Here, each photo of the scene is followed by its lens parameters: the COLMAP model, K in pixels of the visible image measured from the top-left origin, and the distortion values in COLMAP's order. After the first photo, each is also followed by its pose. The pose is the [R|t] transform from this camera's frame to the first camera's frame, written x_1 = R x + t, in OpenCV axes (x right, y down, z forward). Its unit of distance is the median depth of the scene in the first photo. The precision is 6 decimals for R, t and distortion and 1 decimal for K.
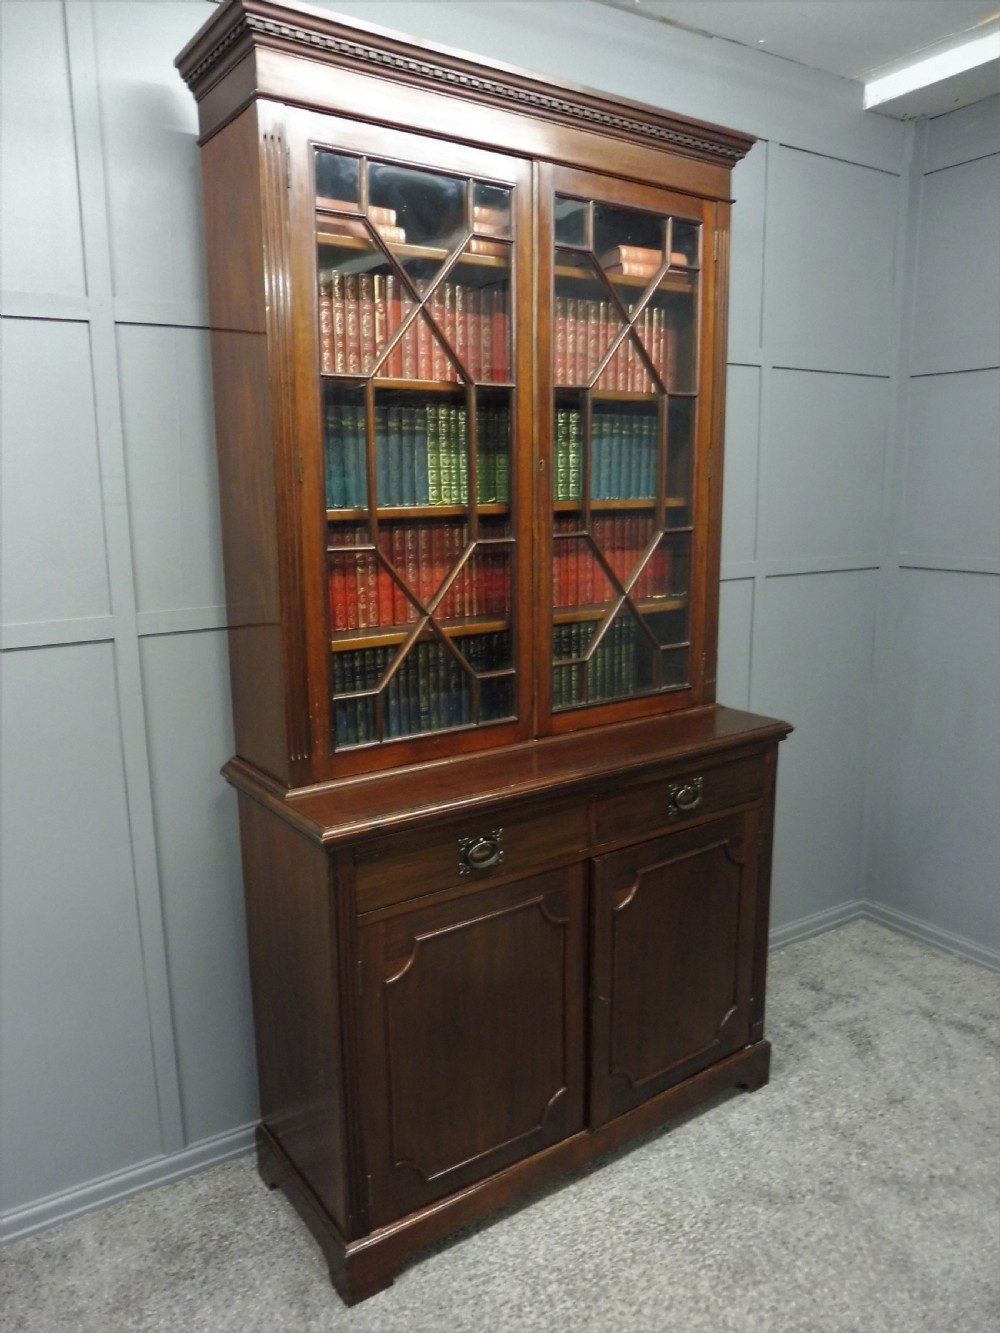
lens RADIAL K [[973.7, 0, 491.7], [0, 973.7, 673.9], [0, 0, 1]] dist [-0.062320, 0.041303]
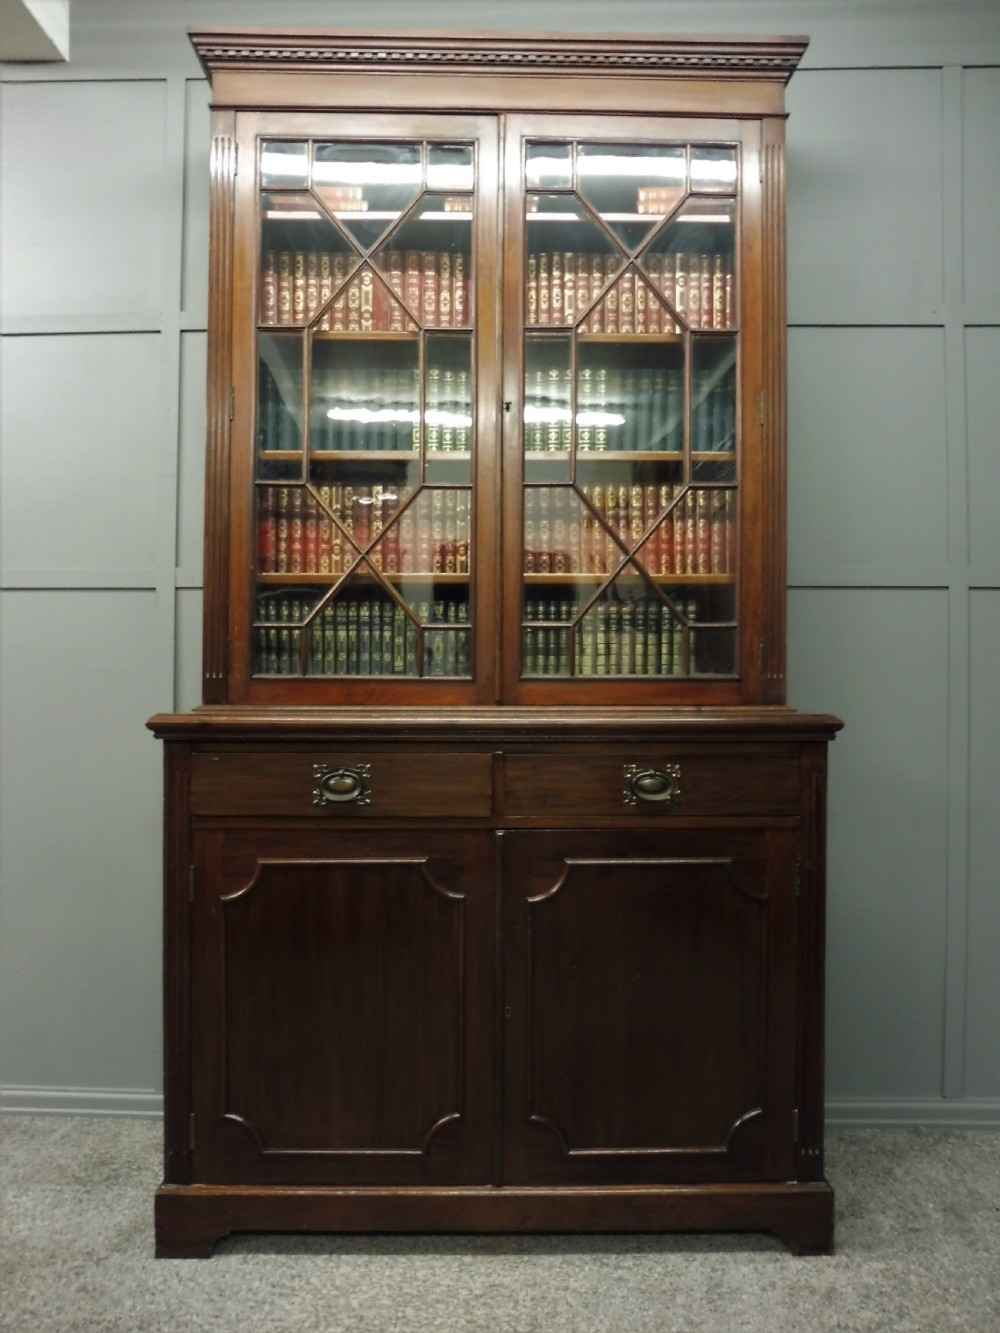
lens RADIAL K [[973.7, 0, 491.9], [0, 973.7, 669.5], [0, 0, 1]] dist [-0.062320, 0.041303]
pose [[0.827877, 0.009405, -0.560830, 0.574135], [-0.121515, 0.979122, -0.162957, 0.191926], [0.547588, 0.203057, 0.811736, 0.276893]]
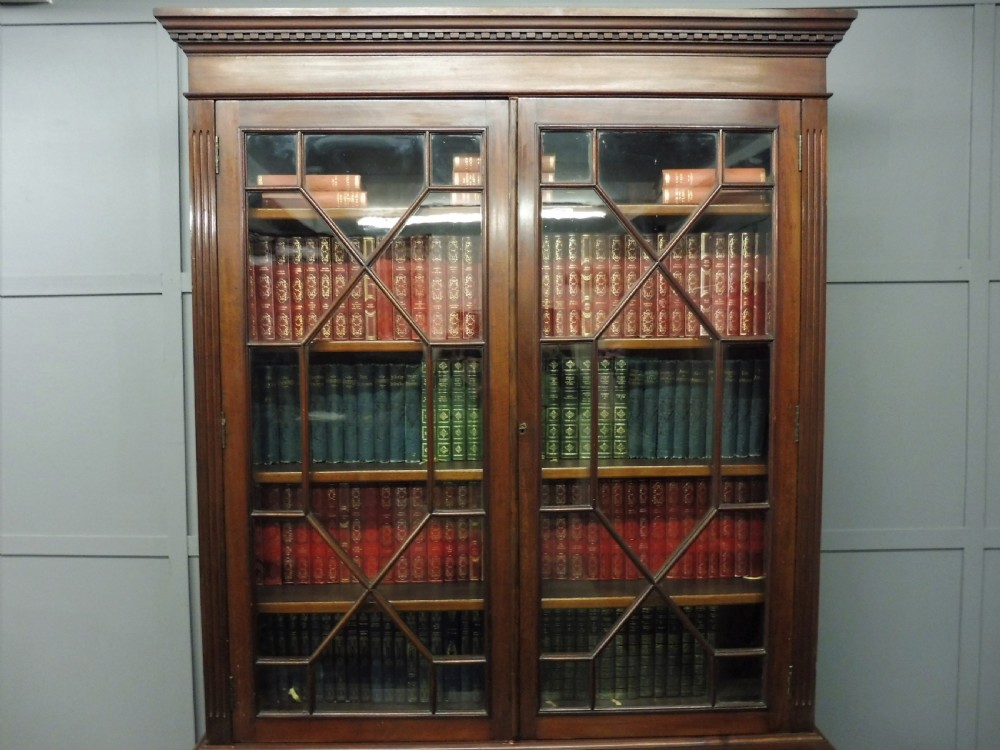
lens RADIAL K [[730.5, 0, 503.0], [0, 730.5, 381.5], [0, 0, 1]] dist [-0.062320, 0.041303]
pose [[0.828049, 0.030332, -0.559834, 0.403959], [-0.110776, 0.987702, -0.110334, -0.184189], [0.549602, 0.153378, 0.821226, 0.448402]]
